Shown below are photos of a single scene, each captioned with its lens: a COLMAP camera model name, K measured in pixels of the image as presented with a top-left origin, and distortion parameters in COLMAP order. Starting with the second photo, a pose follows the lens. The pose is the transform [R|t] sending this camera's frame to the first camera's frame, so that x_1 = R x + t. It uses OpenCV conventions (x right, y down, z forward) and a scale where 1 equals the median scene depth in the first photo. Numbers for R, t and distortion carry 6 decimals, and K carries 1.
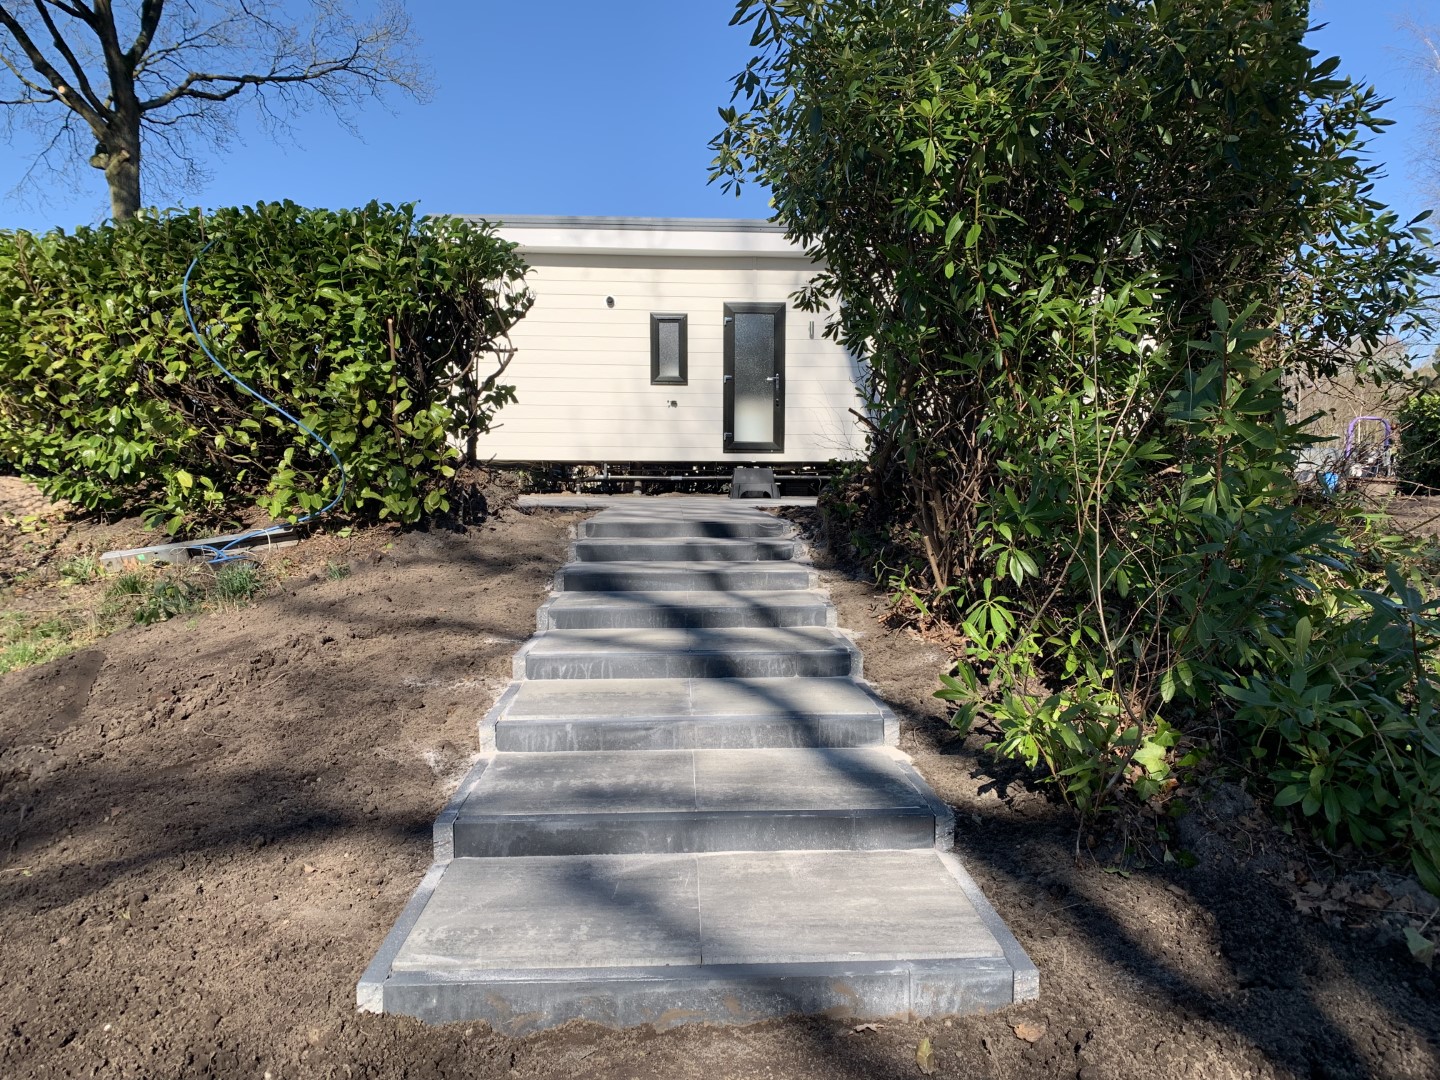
lens RADIAL K [[1096.8, 0, 728.3], [0, 1096.8, 547.6], [0, 0, 1]] dist [0.045142, -0.046813]
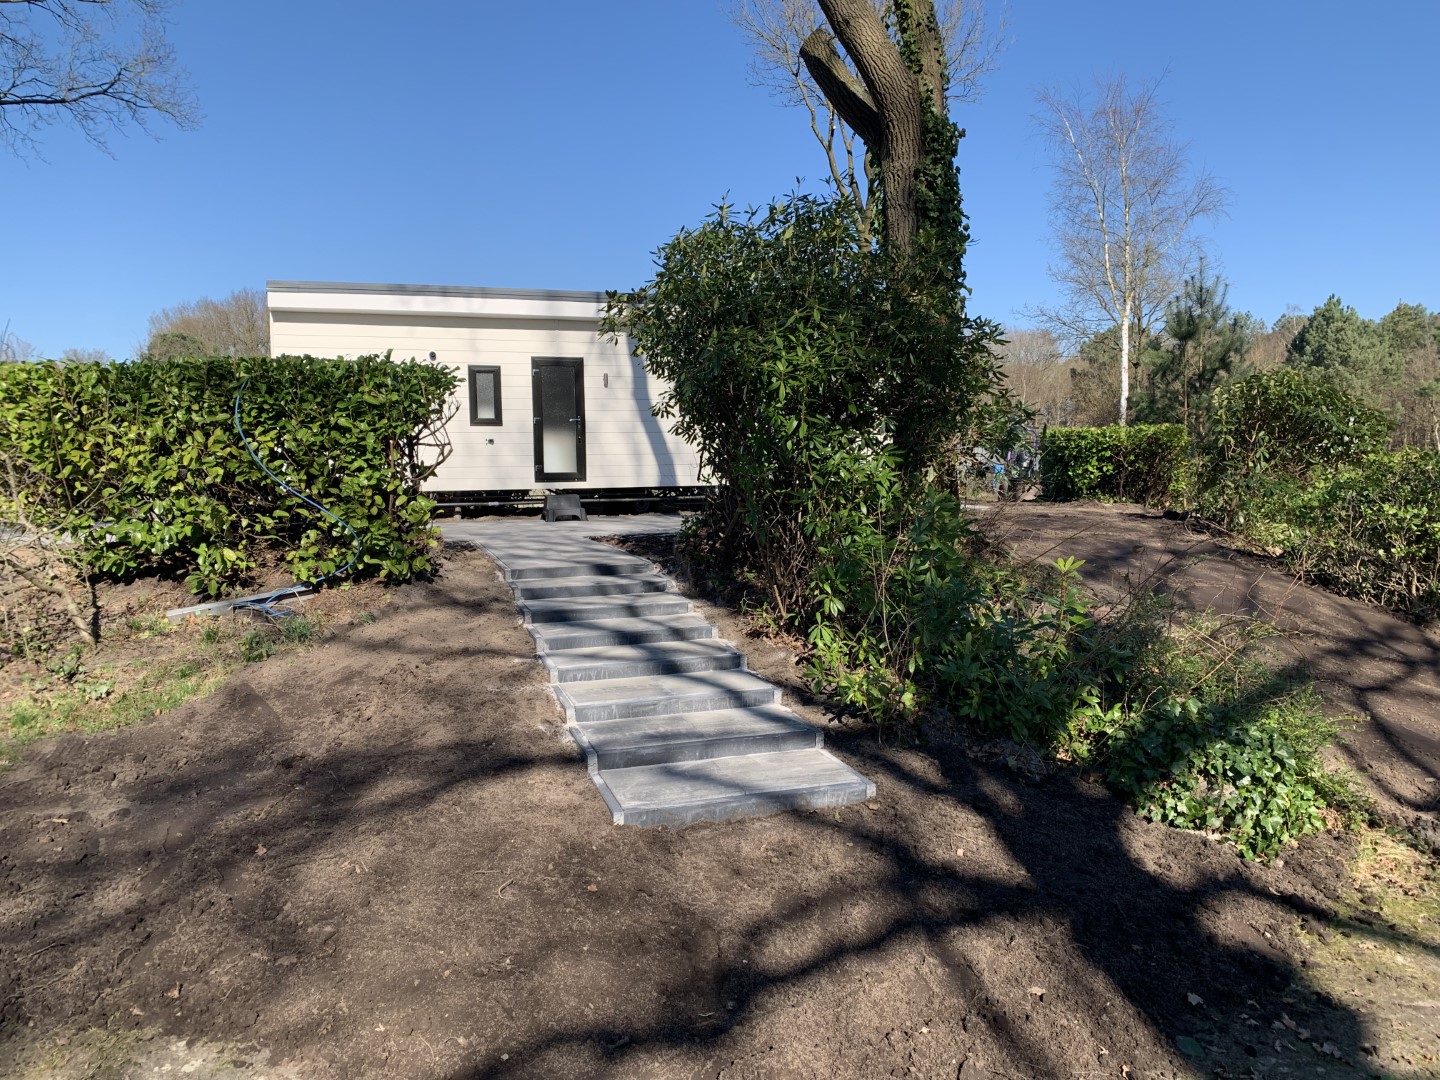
lens RADIAL K [[1096.8, 0, 722.8], [0, 1096.8, 533.6], [0, 0, 1]] dist [0.045142, -0.046813]
pose [[0.969064, -0.035346, 0.244264, -0.242844], [0.033935, 0.999374, 0.009984, -0.084624], [-0.244464, -0.001386, 0.969657, -0.504786]]
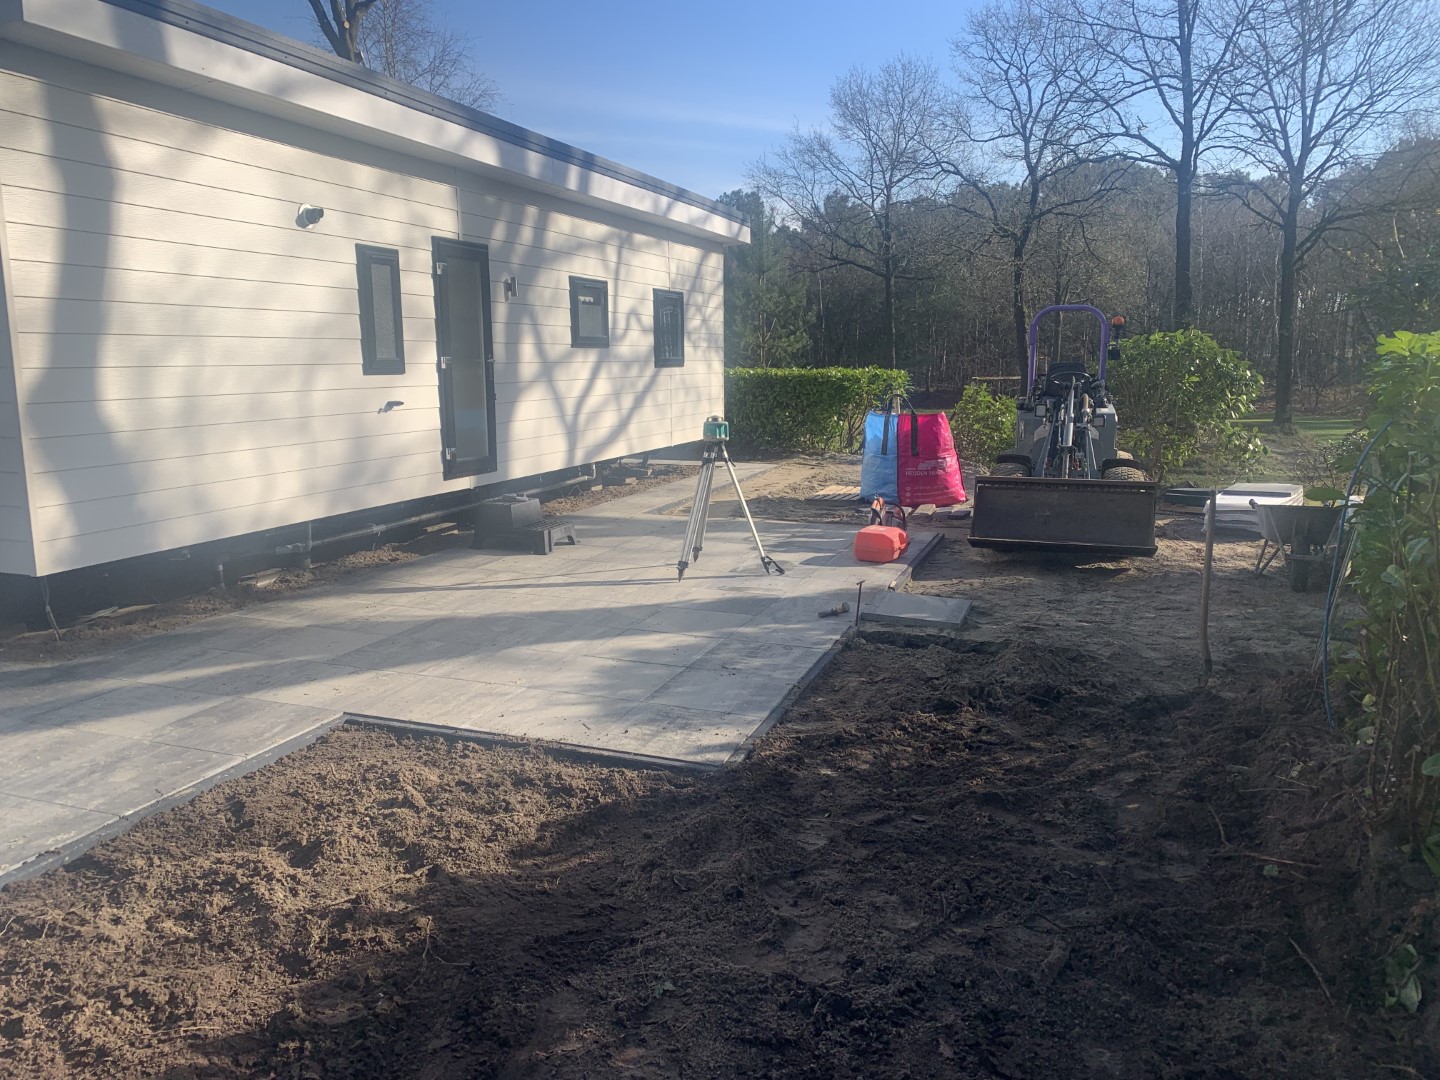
lens RADIAL K [[1096.8, 0, 716.5], [0, 1096.8, 539.9], [0, 0, 1]] dist [0.045142, -0.046813]
pose [[0.381484, -0.160179, 0.910391, -1.284905], [0.053376, 0.987046, 0.151300, -0.337162], [-0.922833, -0.009126, 0.385092, 1.474510]]
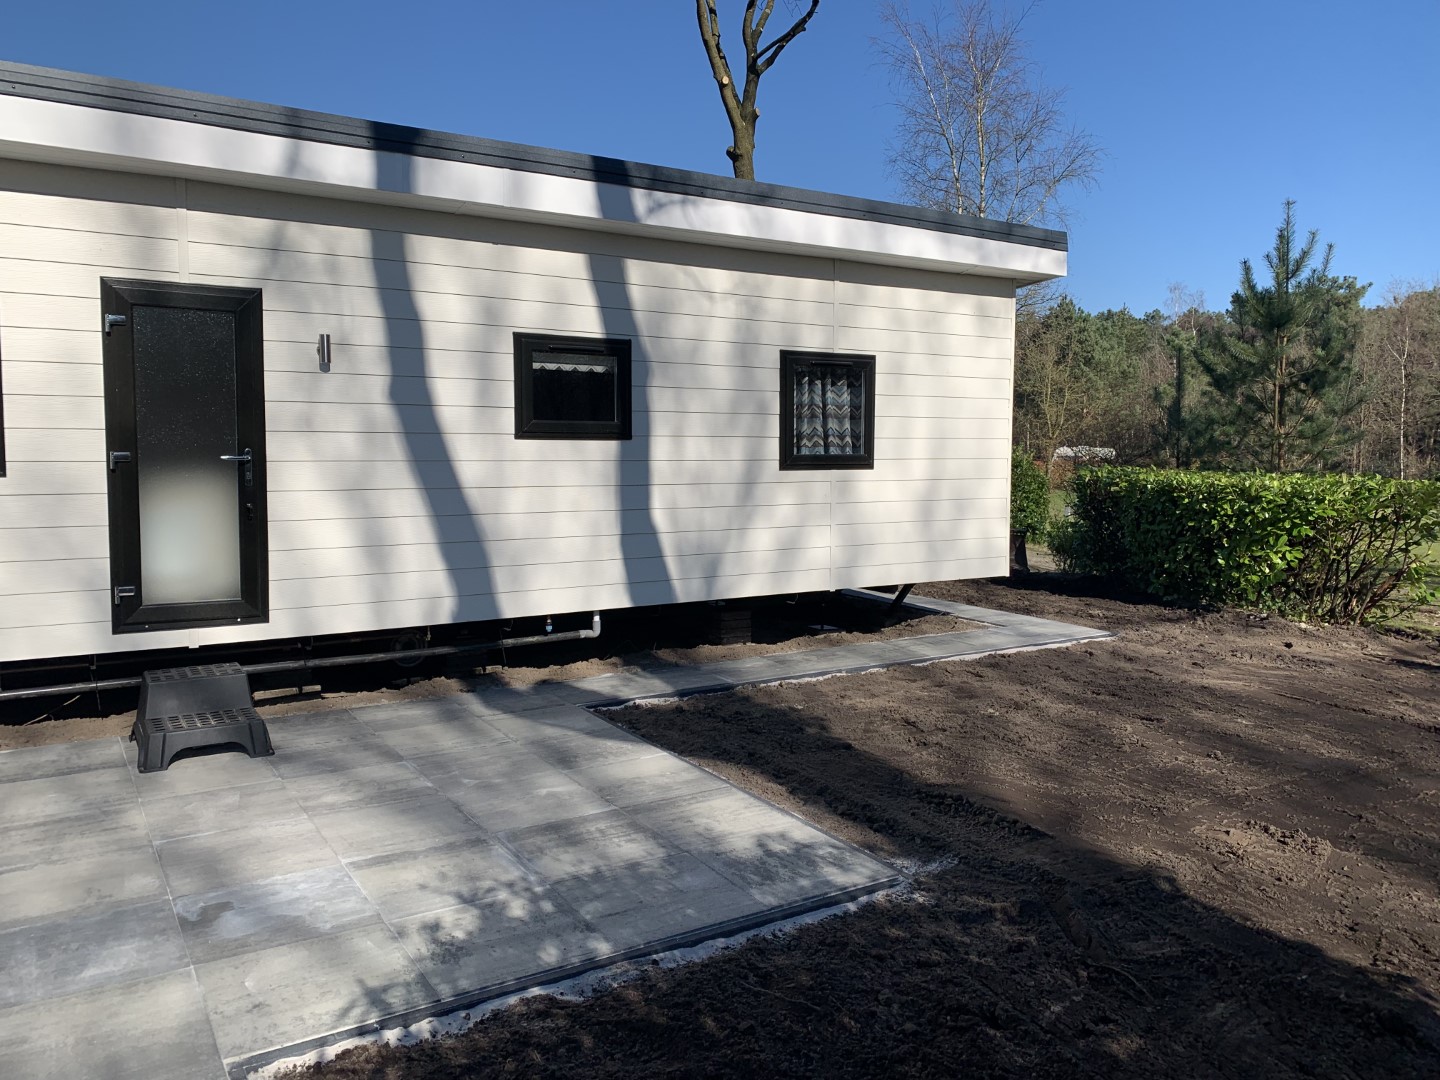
lens RADIAL K [[1096.8, 0, 723.9], [0, 1096.8, 523.8], [0, 0, 1]] dist [0.045142, -0.046813]
pose [[0.871045, -0.035177, 0.489941, -0.017297], [0.023948, 0.999288, 0.029171, -0.326323], [-0.490618, -0.013676, 0.871267, 1.233252]]
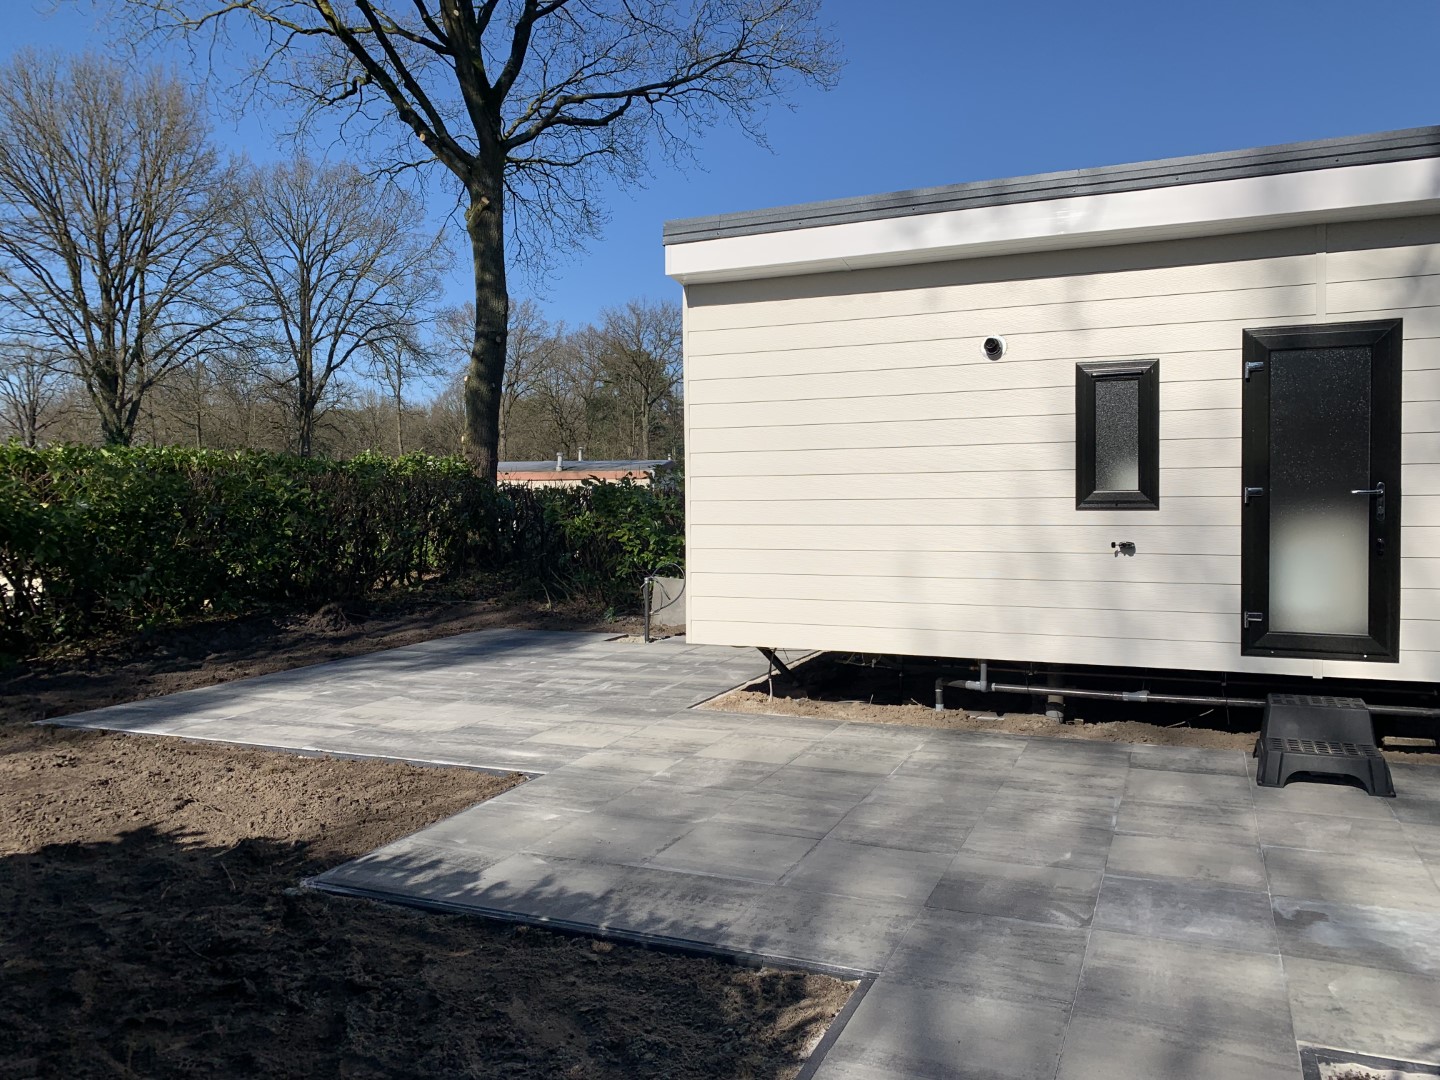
lens RADIAL K [[1096.8, 0, 725.9], [0, 1096.8, 527.8], [0, 0, 1]] dist [0.045142, -0.046813]
pose [[0.898641, -0.001857, -0.438681, 0.010894], [-0.009129, 0.999695, -0.022932, -0.305446], [0.438590, 0.024612, 0.898350, 1.172481]]
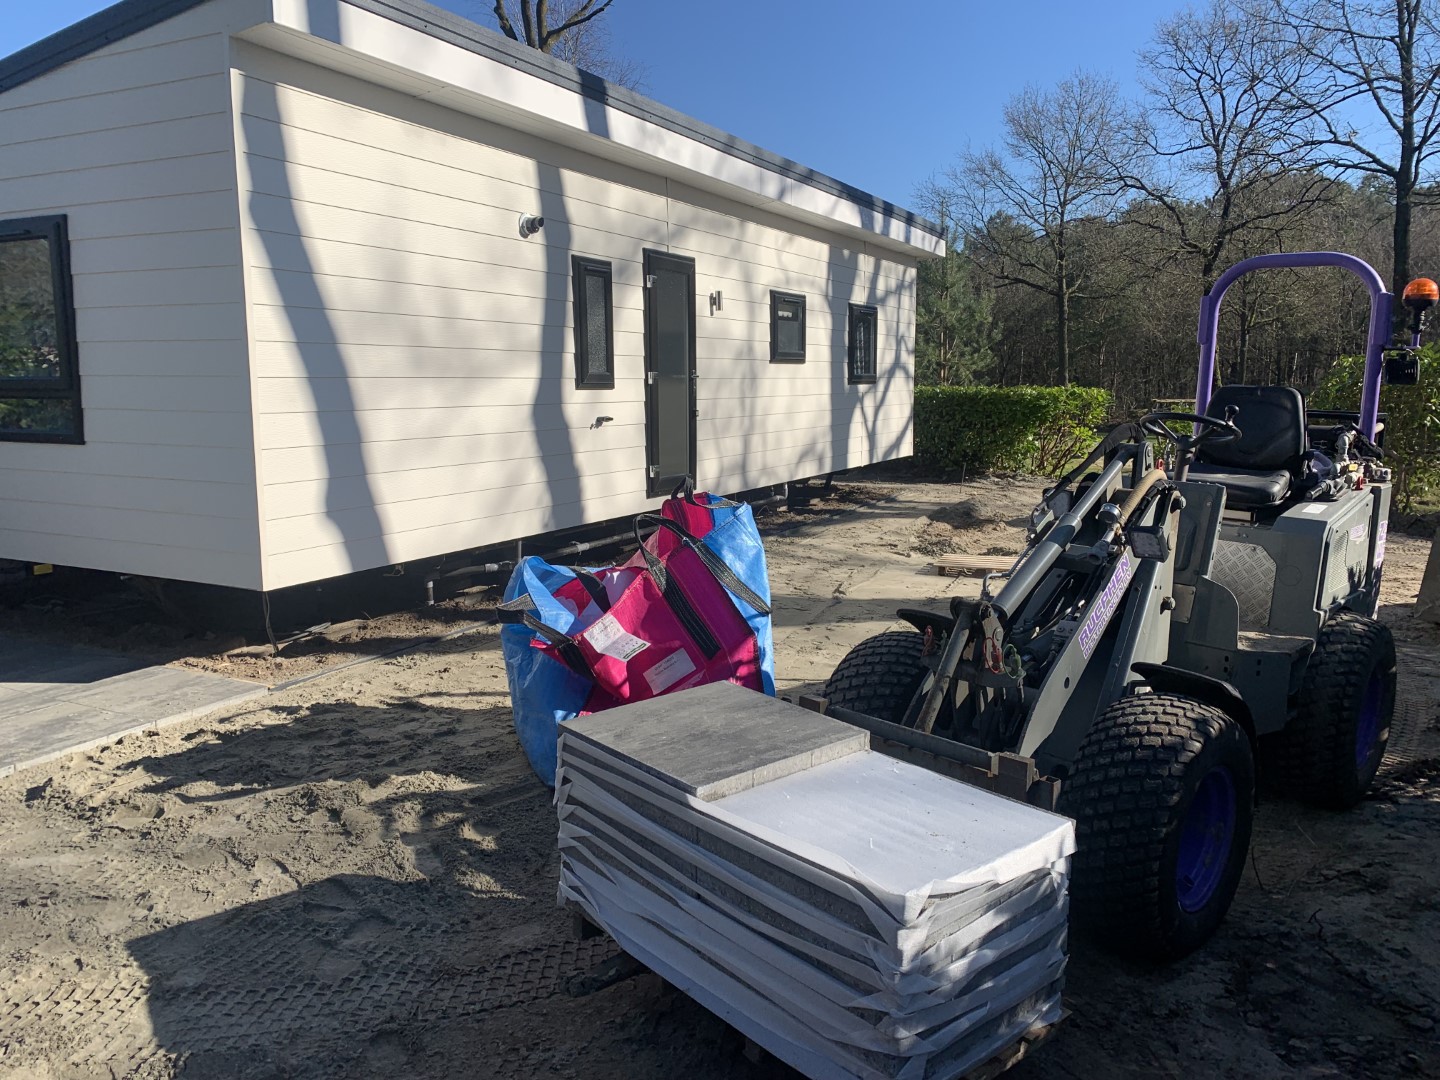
lens RADIAL K [[1096.8, 0, 731.0], [0, 1096.8, 527.4], [0, 0, 1]] dist [0.045142, -0.046813]
pose [[0.492184, -0.123440, 0.861695, -1.243561], [0.051033, 0.992284, 0.112998, -0.330444], [-0.868994, -0.011641, 0.494686, 1.586778]]
